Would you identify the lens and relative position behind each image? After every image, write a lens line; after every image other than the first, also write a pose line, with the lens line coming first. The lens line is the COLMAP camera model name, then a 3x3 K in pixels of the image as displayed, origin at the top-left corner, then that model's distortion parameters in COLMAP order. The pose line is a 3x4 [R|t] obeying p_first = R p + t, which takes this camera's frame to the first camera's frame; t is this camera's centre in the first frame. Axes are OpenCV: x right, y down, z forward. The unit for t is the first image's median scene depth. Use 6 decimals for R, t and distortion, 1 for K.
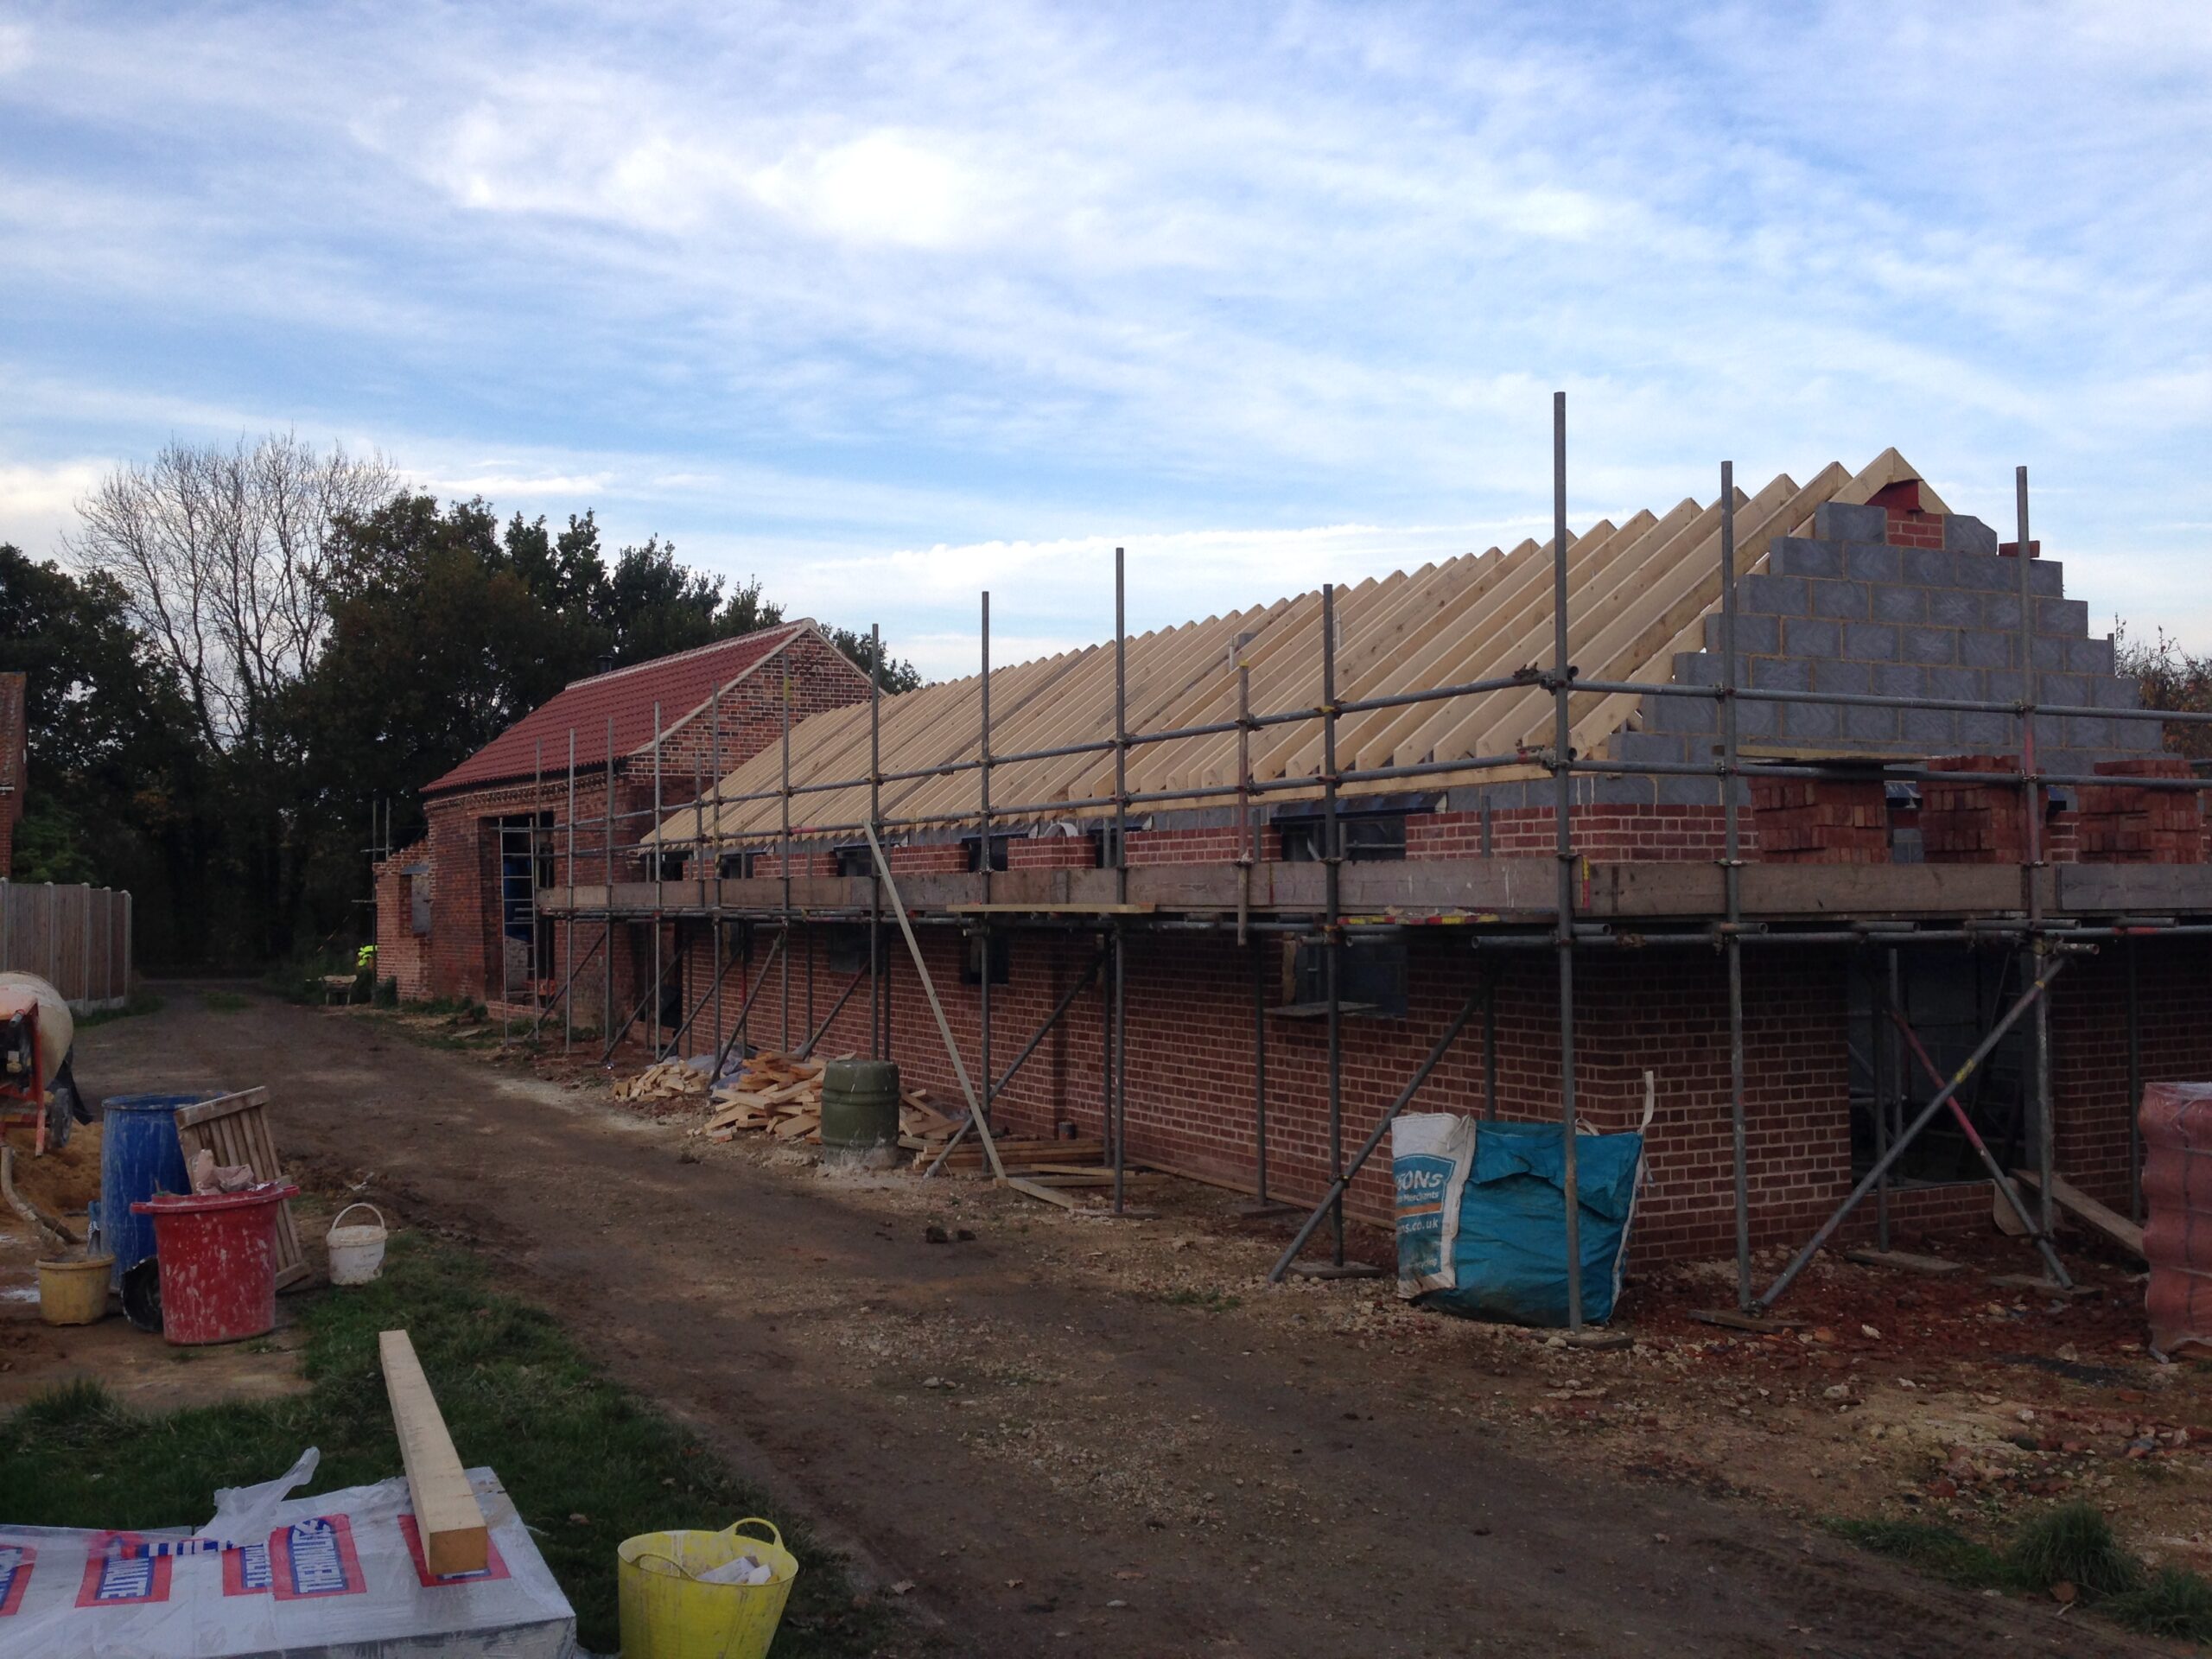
lens RADIAL K [[2107.8, 0, 1077.5], [0, 2107.8, 829.5], [0, 0, 1]] dist [0.076455, -0.233439]
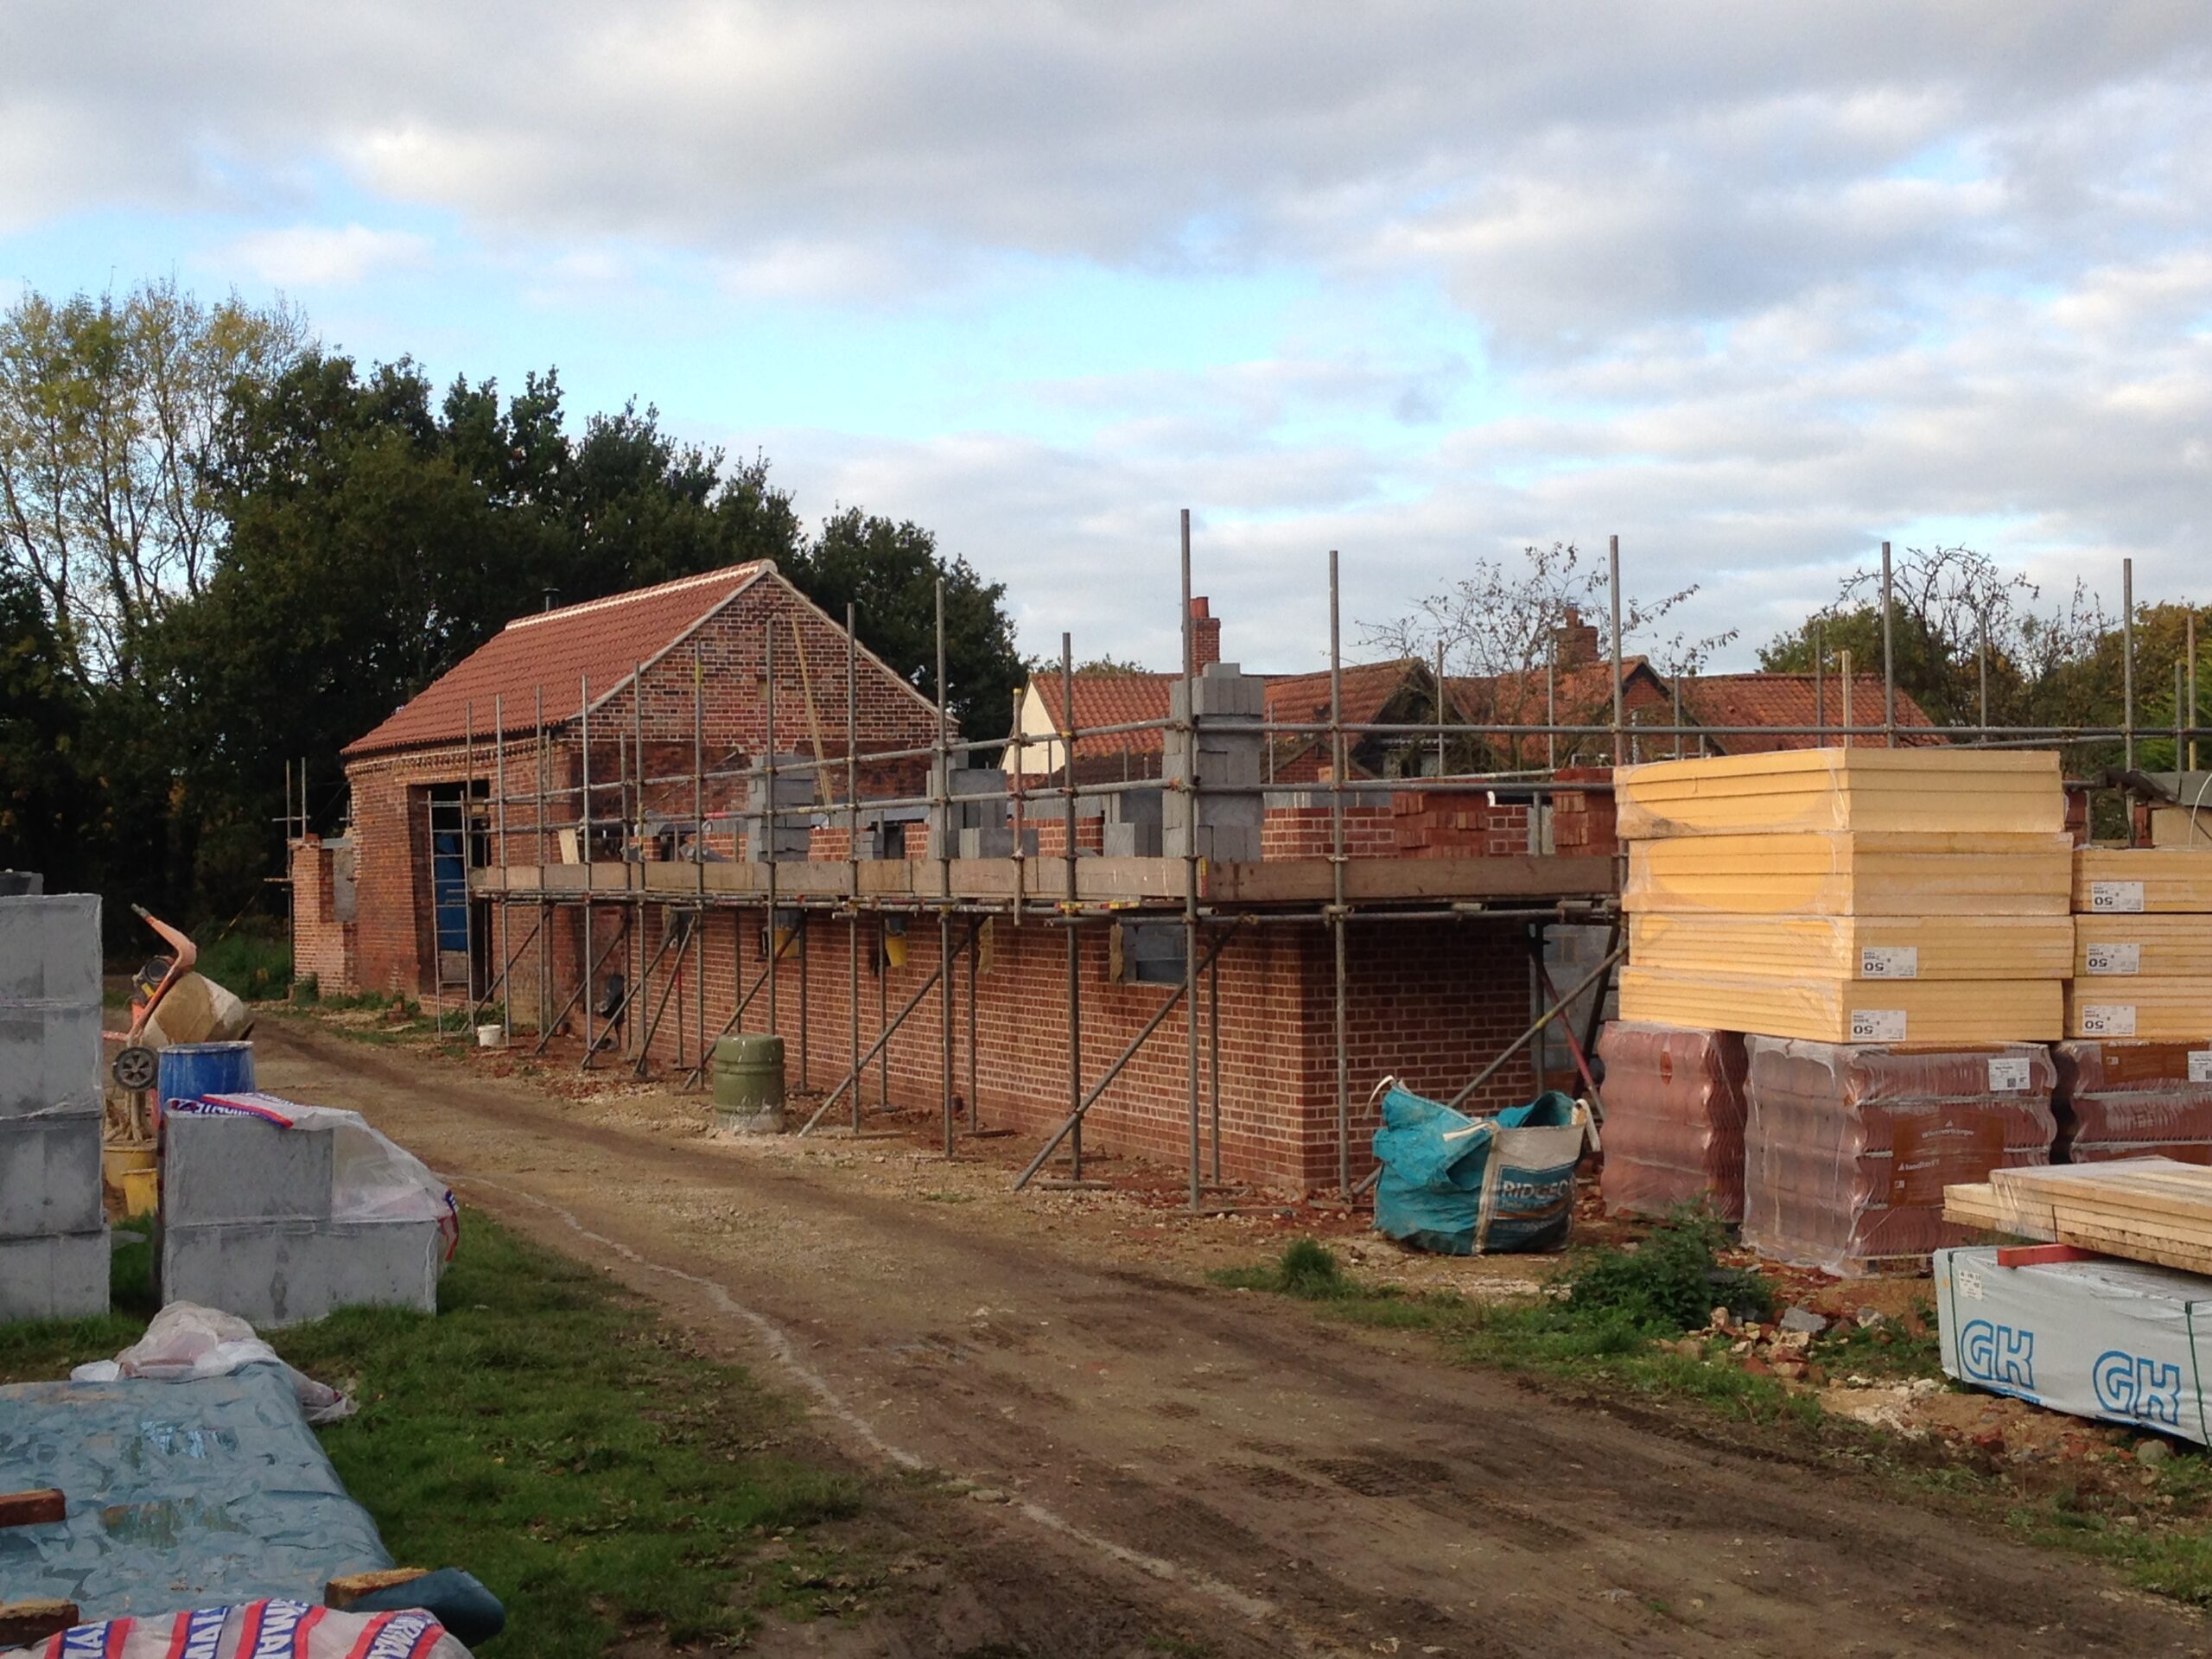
lens RADIAL K [[3215.6, 0, 1106.0], [0, 3215.6, 829.5], [0, 0, 1]] dist [-0.026709, 0.065498]
pose [[0.997821, -0.007963, -0.065491, 0.103781], [0.009512, 0.999682, 0.023370, -0.017653], [0.065284, -0.023942, 0.997579, -0.344222]]
